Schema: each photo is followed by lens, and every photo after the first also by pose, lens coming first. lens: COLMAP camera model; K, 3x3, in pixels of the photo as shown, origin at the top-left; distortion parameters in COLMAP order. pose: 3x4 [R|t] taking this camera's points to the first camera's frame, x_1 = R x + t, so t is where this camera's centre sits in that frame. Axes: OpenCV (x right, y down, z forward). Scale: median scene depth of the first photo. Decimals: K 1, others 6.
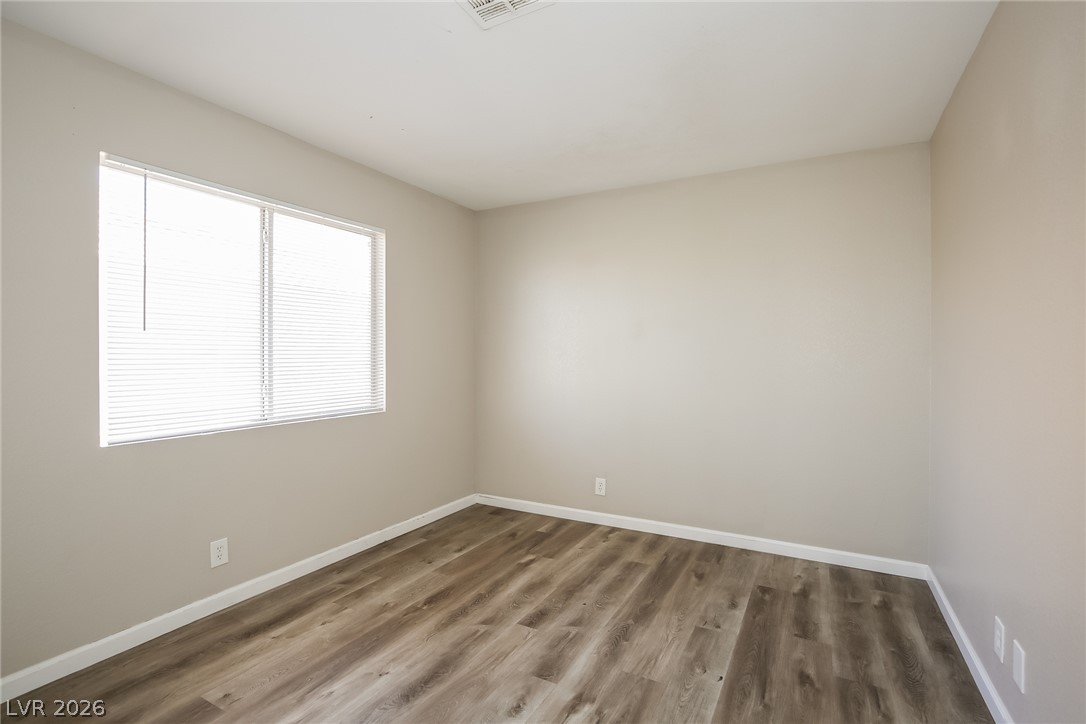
lens RADIAL K [[518.5, 0, 551.6], [0, 518.5, 365.6], [0, 0, 1]] dist [0.001189, 0.000362]
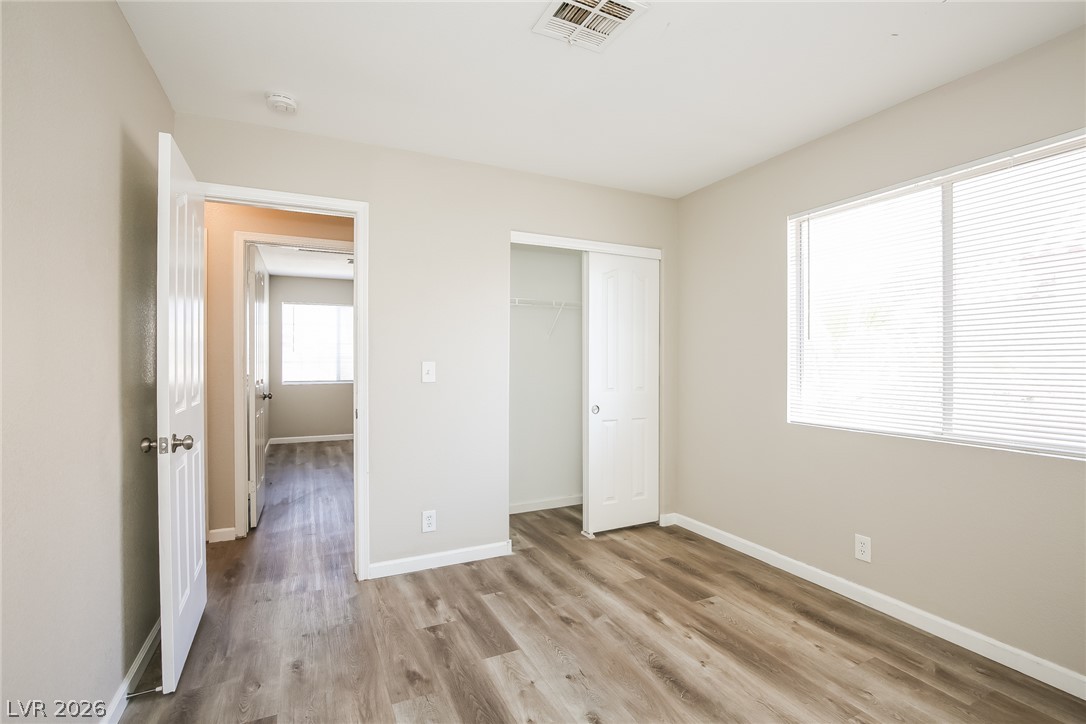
lens RADIAL K [[518.5, 0, 552.5], [0, 518.5, 357.3], [0, 0, 1]] dist [0.001189, 0.000362]
pose [[-0.584419, -0.005267, -0.811435, 0.615692], [-0.014564, 0.999886, 0.003999, -0.017519], [0.811322, 0.014155, -0.584429, 1.190563]]
